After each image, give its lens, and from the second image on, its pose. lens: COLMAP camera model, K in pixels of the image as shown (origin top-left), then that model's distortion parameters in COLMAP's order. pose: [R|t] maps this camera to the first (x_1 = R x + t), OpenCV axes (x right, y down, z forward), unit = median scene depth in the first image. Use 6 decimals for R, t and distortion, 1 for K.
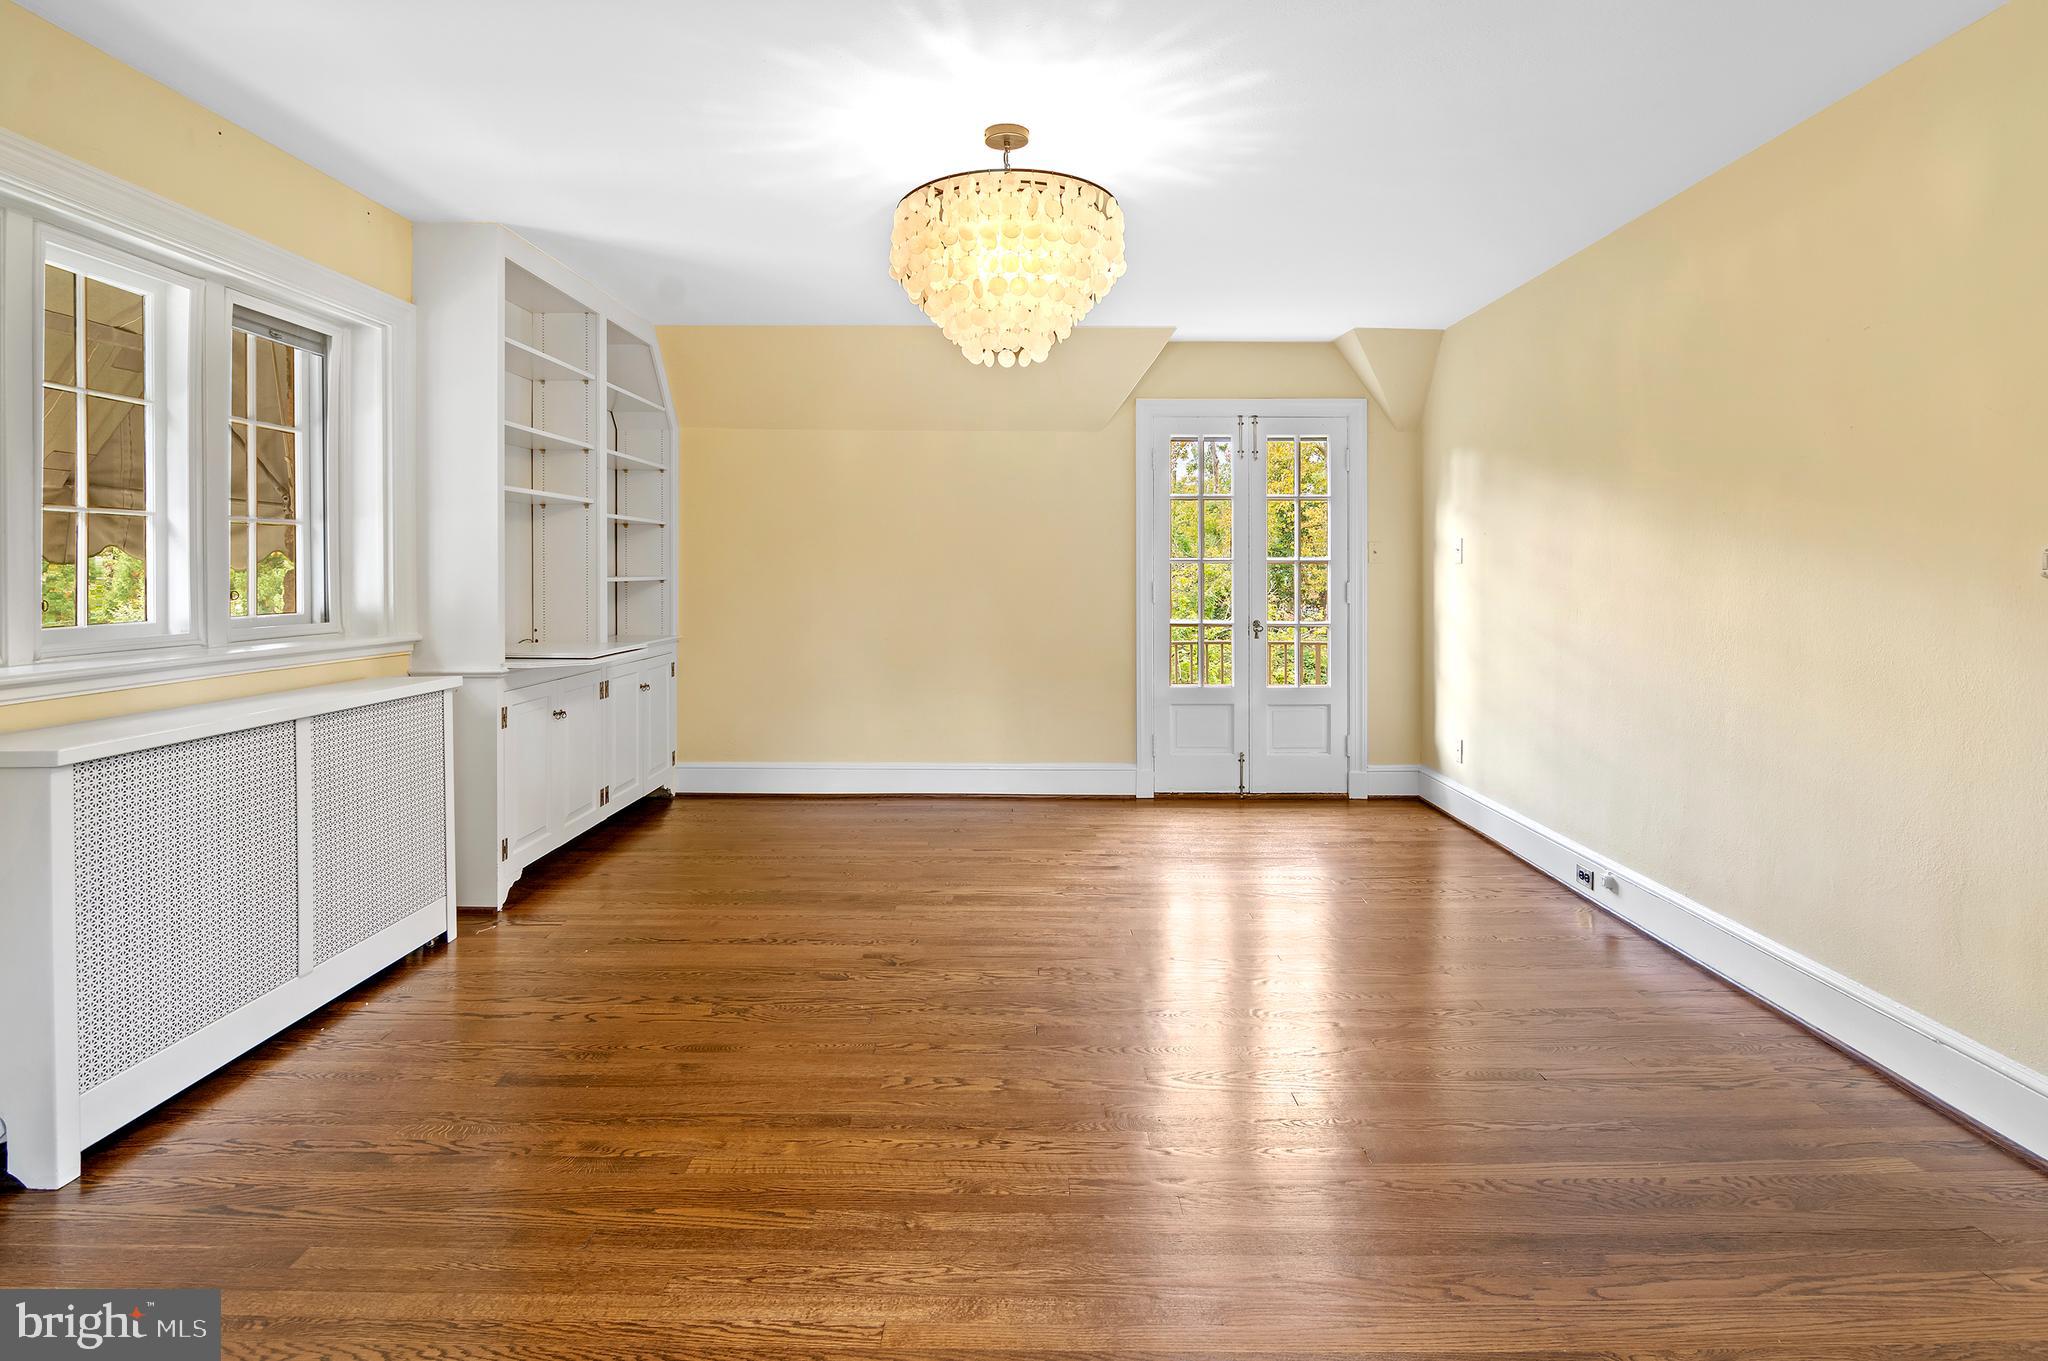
lens RADIAL K [[1016.9, 0, 1028.9], [0, 1016.9, 606.8], [0, 0, 1]] dist [-0.001463, -0.002750]
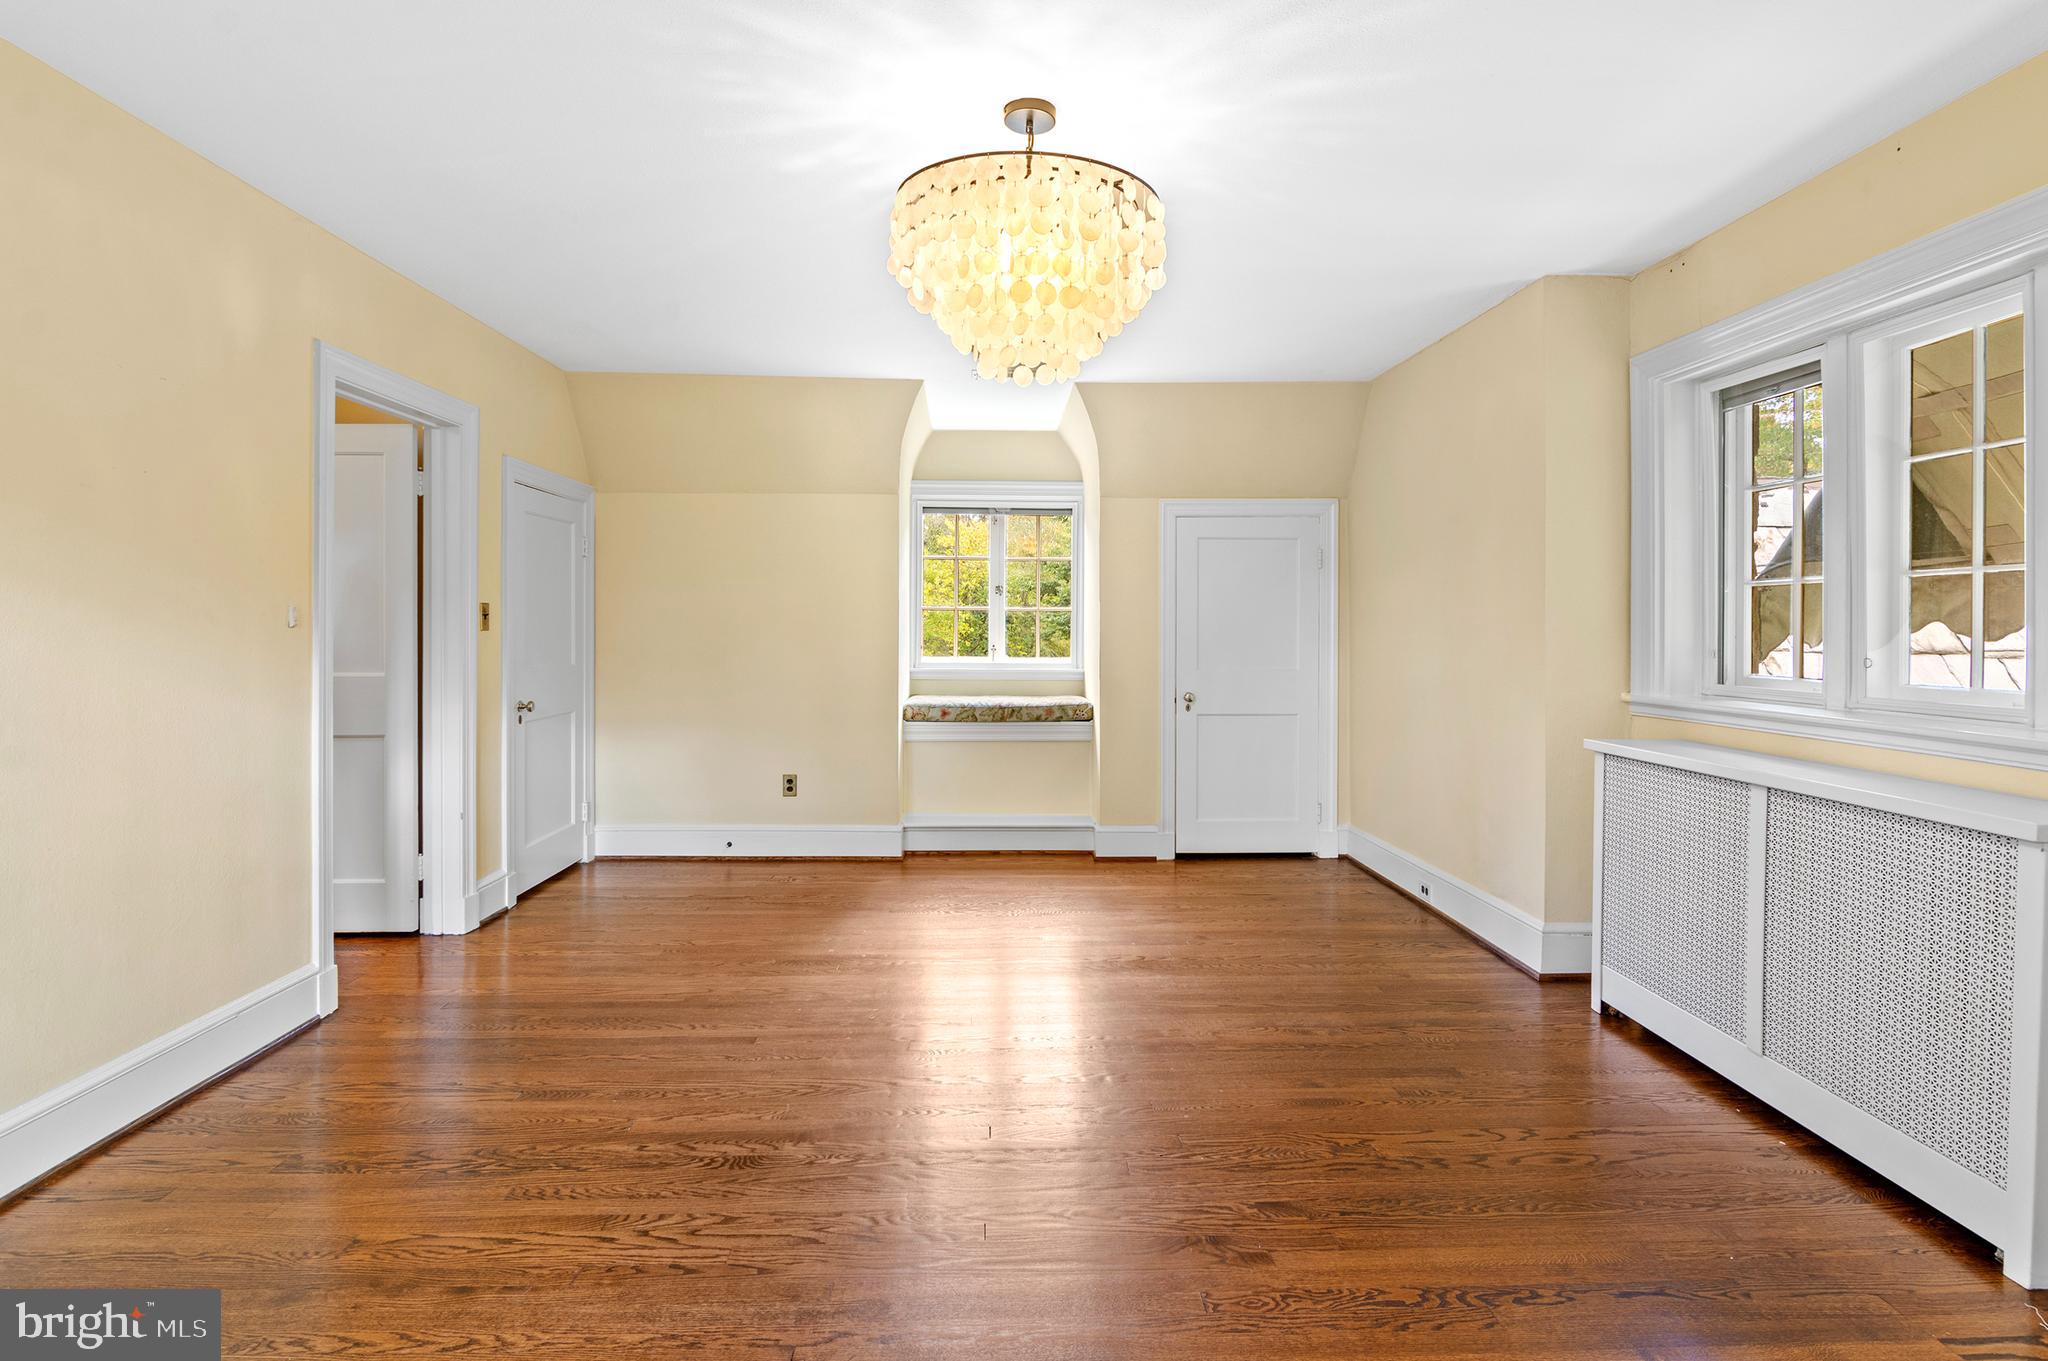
lens RADIAL K [[1016.9, 0, 1028.9], [0, 1016.9, 606.8], [0, 0, 1]] dist [-0.001463, -0.002750]
pose [[-0.999324, -0.007466, -0.035995, 0.008440], [-0.007929, 0.999887, 0.012743, -0.060493], [0.035896, 0.013020, -0.999271, 1.792254]]
